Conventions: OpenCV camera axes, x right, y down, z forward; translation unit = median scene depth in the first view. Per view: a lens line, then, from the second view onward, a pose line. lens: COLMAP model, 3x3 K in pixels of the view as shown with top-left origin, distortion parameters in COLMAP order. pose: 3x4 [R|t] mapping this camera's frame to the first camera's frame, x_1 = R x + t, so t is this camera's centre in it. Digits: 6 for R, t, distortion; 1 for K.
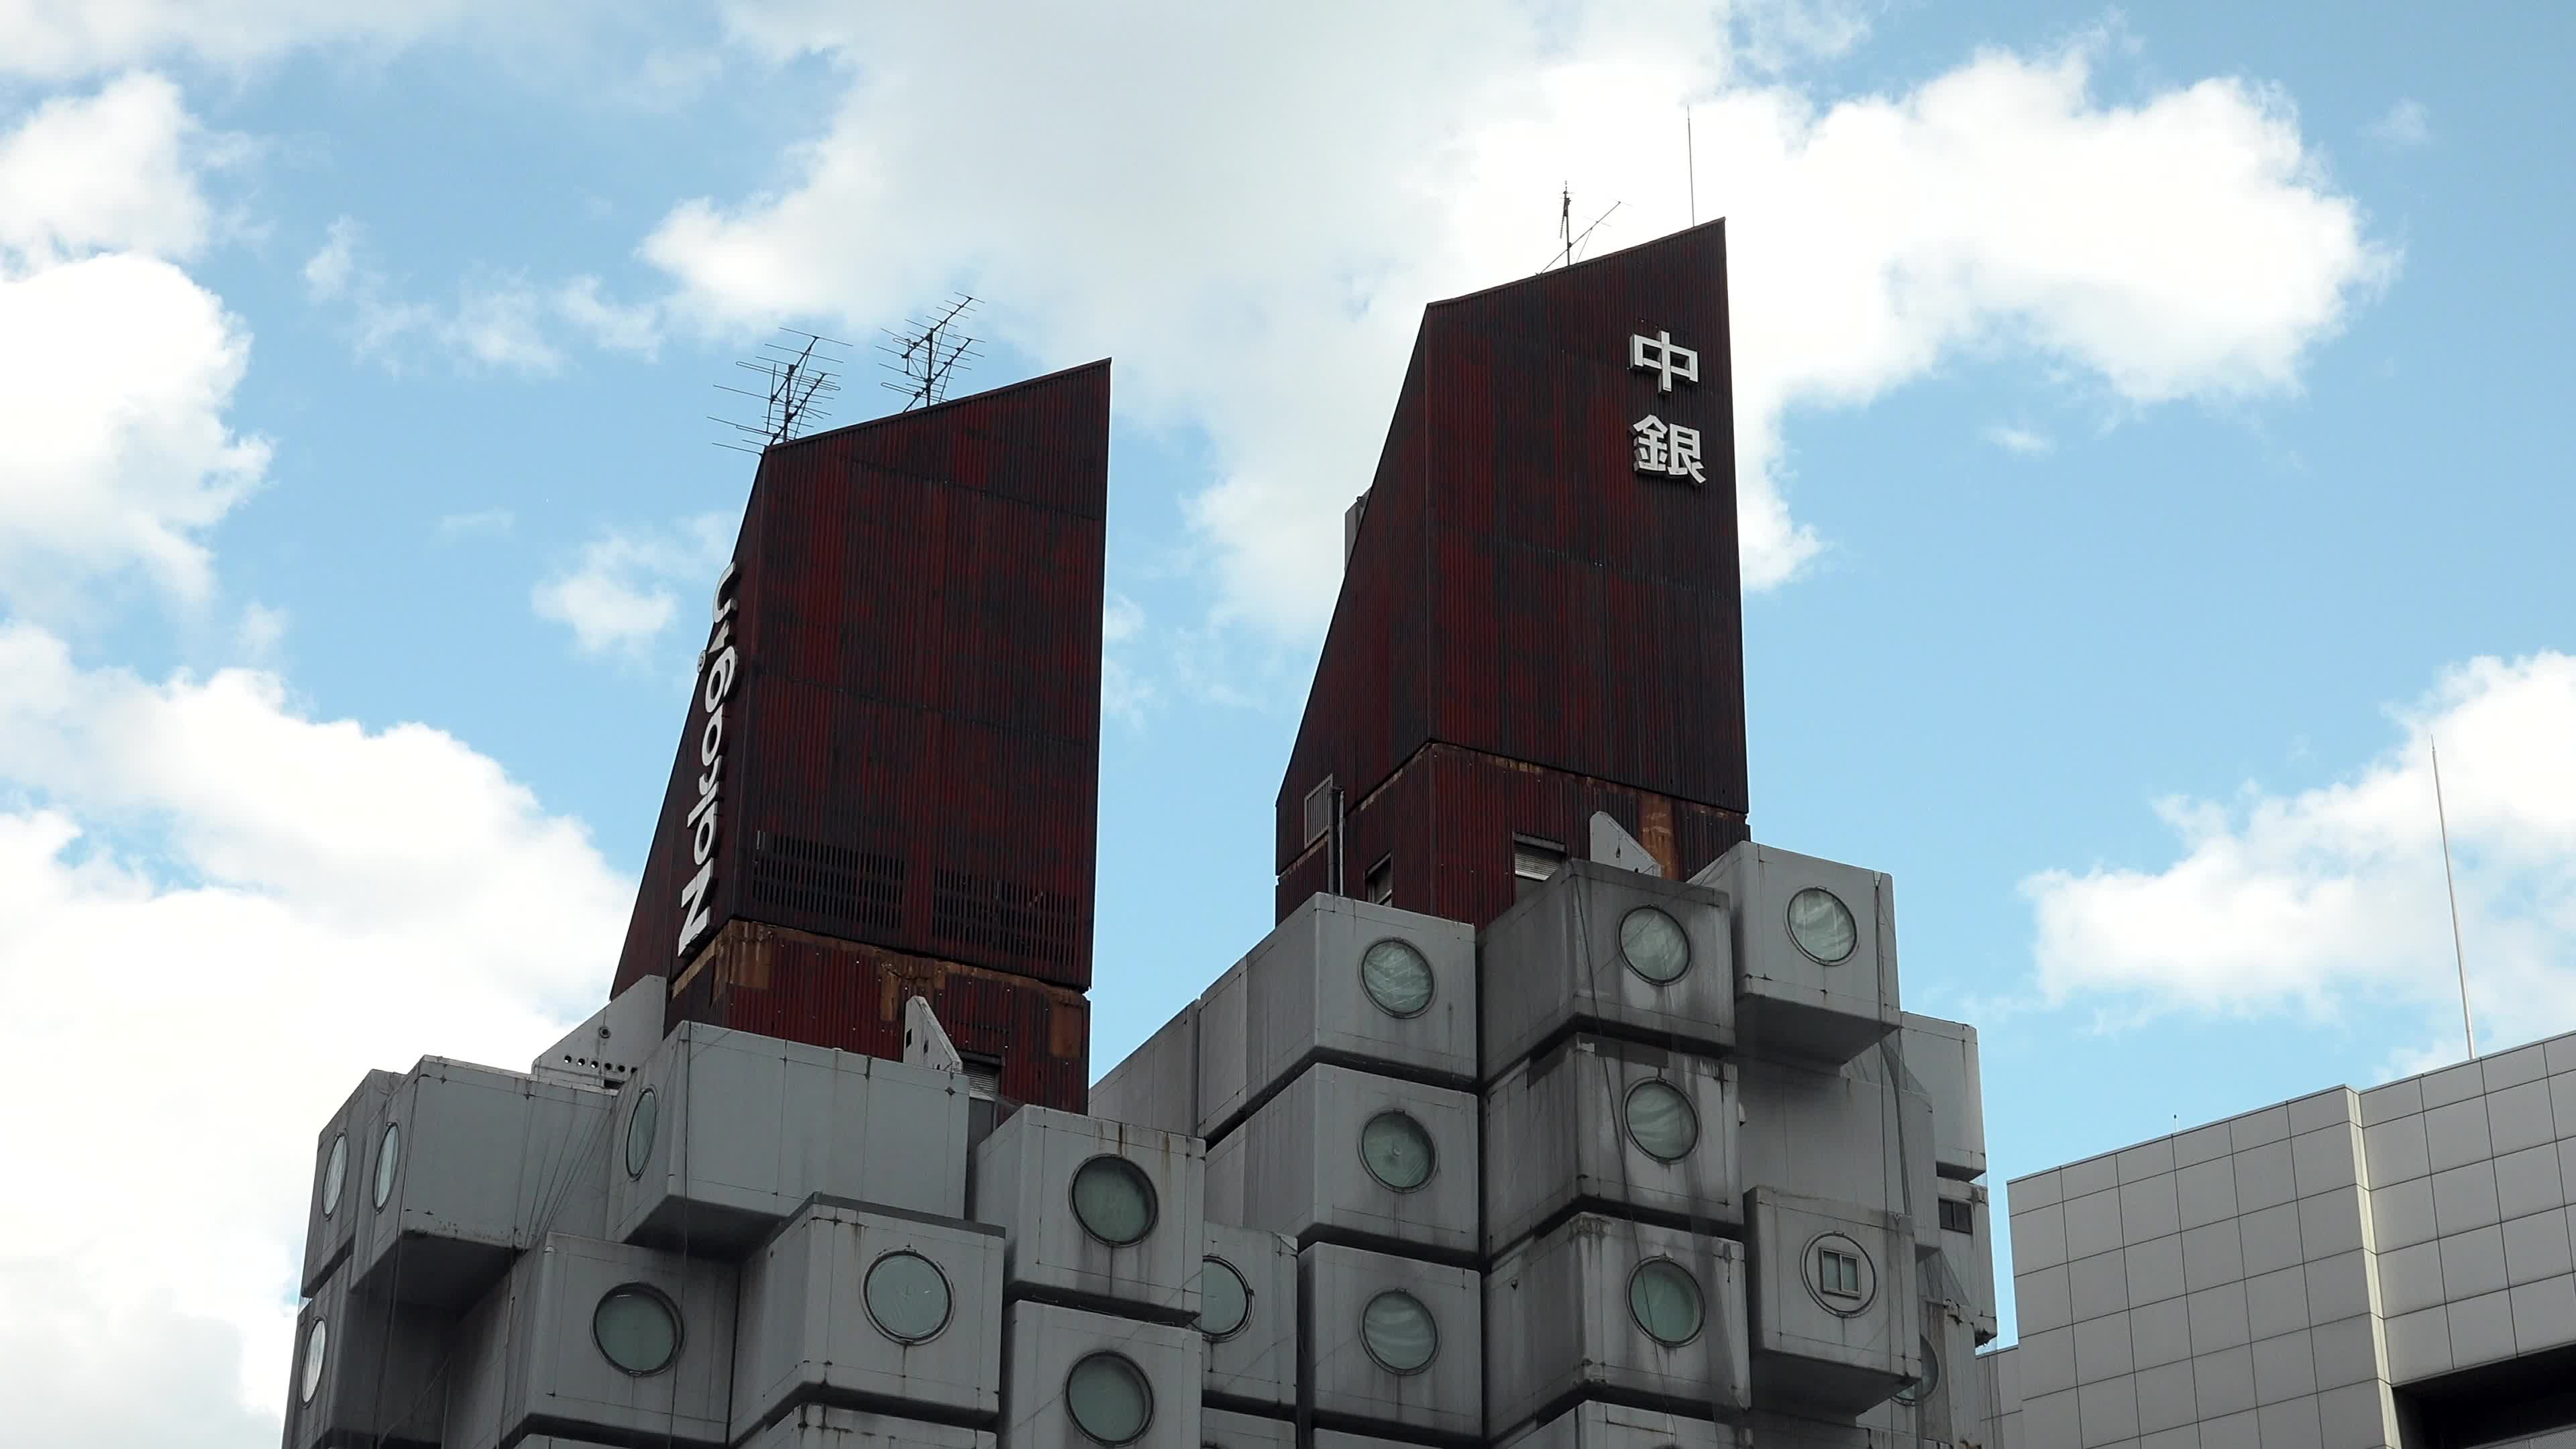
lens RADIAL K [[4592.4, 0, 1312.6], [0, 4592.4, 722.3], [0, 0, 1]] dist [0.036206, 0.000000]
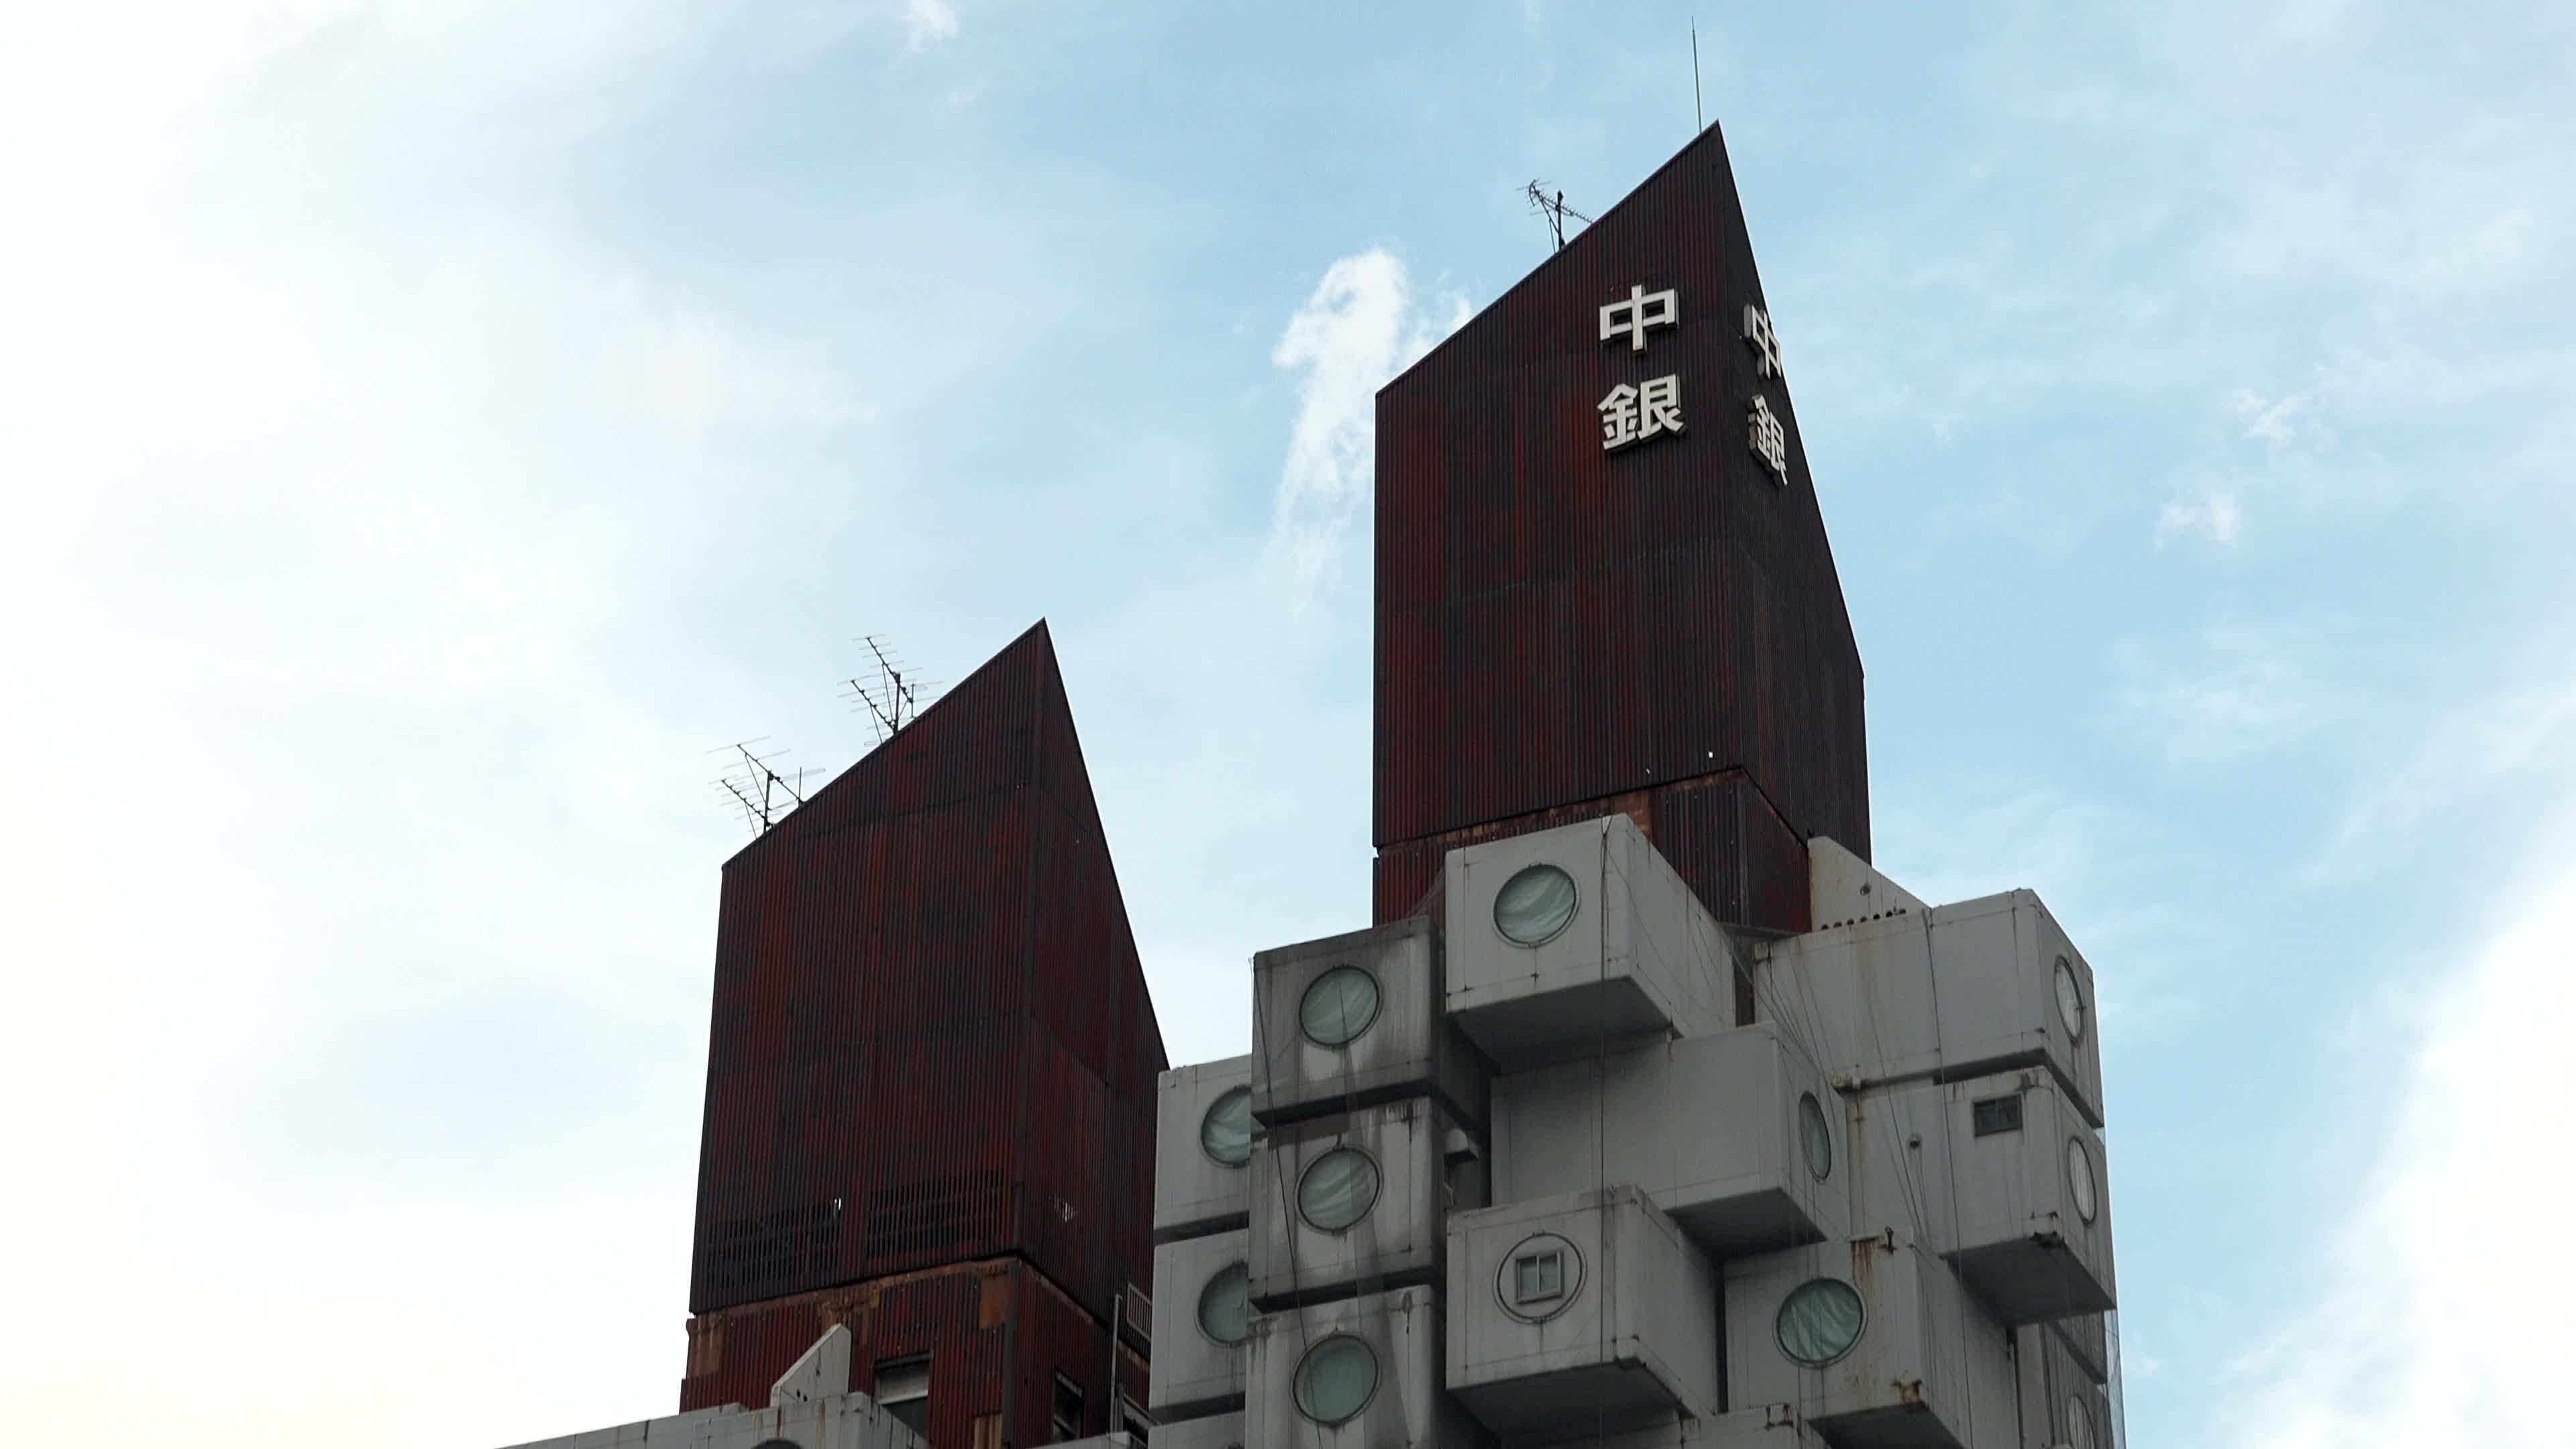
lens RADIAL K [[5329.8, 0, 1307.0], [0, 5329.8, 721.5], [0, 0, 1]] dist [0.037937, 0.000000]
pose [[0.624363, -0.400782, -0.670481, 0.825899], [0.357453, 0.909792, -0.210965, 0.223727], [0.694549, -0.107946, 0.711301, 0.234289]]
